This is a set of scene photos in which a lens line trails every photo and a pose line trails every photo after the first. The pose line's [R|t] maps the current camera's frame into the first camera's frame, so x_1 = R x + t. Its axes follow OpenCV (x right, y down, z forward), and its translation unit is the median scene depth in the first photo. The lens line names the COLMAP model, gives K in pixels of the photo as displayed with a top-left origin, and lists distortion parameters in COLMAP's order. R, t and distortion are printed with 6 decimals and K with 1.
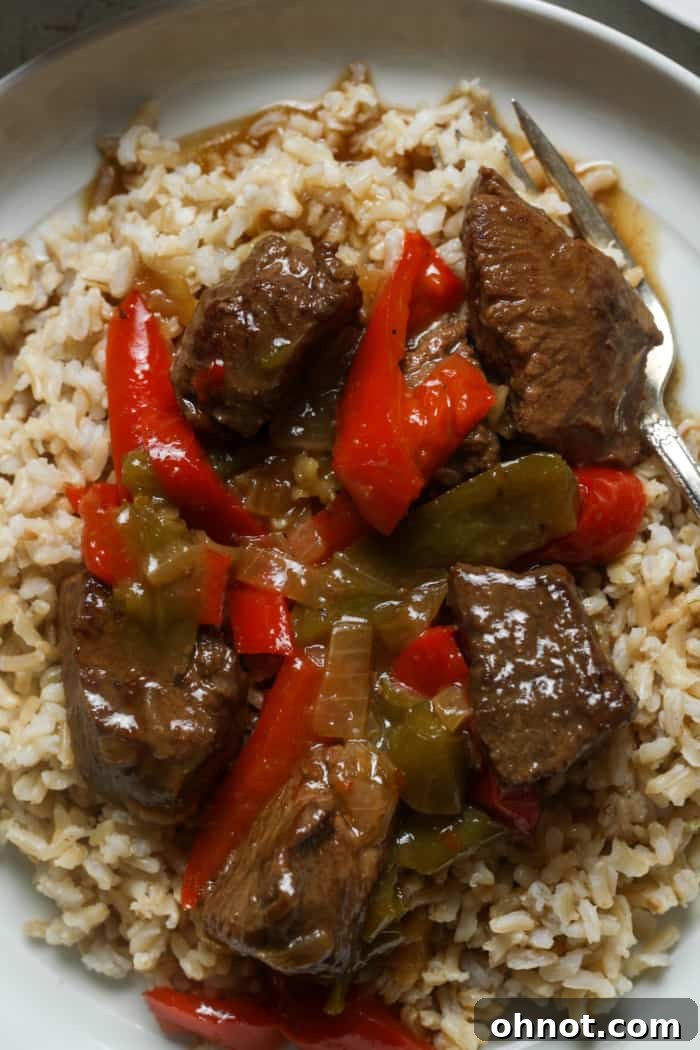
lens RADIAL K [[2769.0, 0, 350.0], [0, 2769.0, 525.0], [0, 0, 1]] dist [-0.067201, 0.031715]
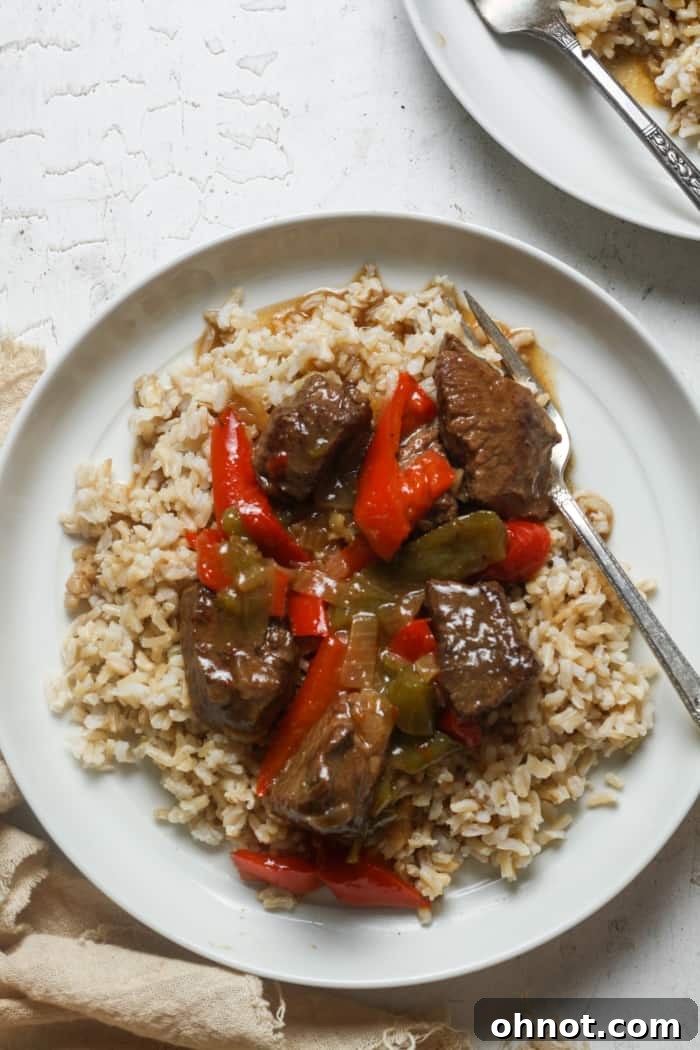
lens RADIAL K [[2769.0, 0, 350.0], [0, 2769.0, 525.0], [0, 0, 1]] dist [-0.067201, 0.031715]
pose [[0.999983, 0.005733, 0.000597, -0.009118], [-0.005709, 0.999378, -0.034810, 0.037791], [-0.000796, 0.034806, 0.999394, -0.594980]]
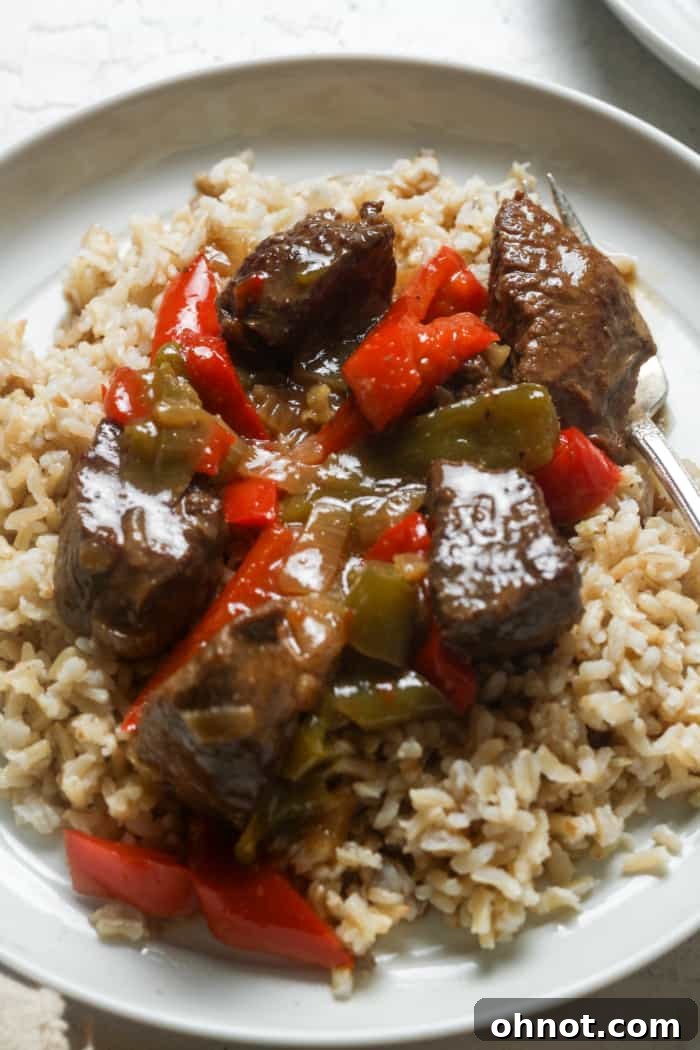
lens RADIAL K [[2769.0, 0, 350.0], [0, 2769.0, 525.0], [0, 0, 1]] dist [-0.067201, 0.031715]
pose [[0.982763, 0.162492, -0.088166, 0.102430], [-0.184817, 0.875020, -0.447417, 0.518020], [0.004446, 0.456000, 0.889969, 0.039906]]
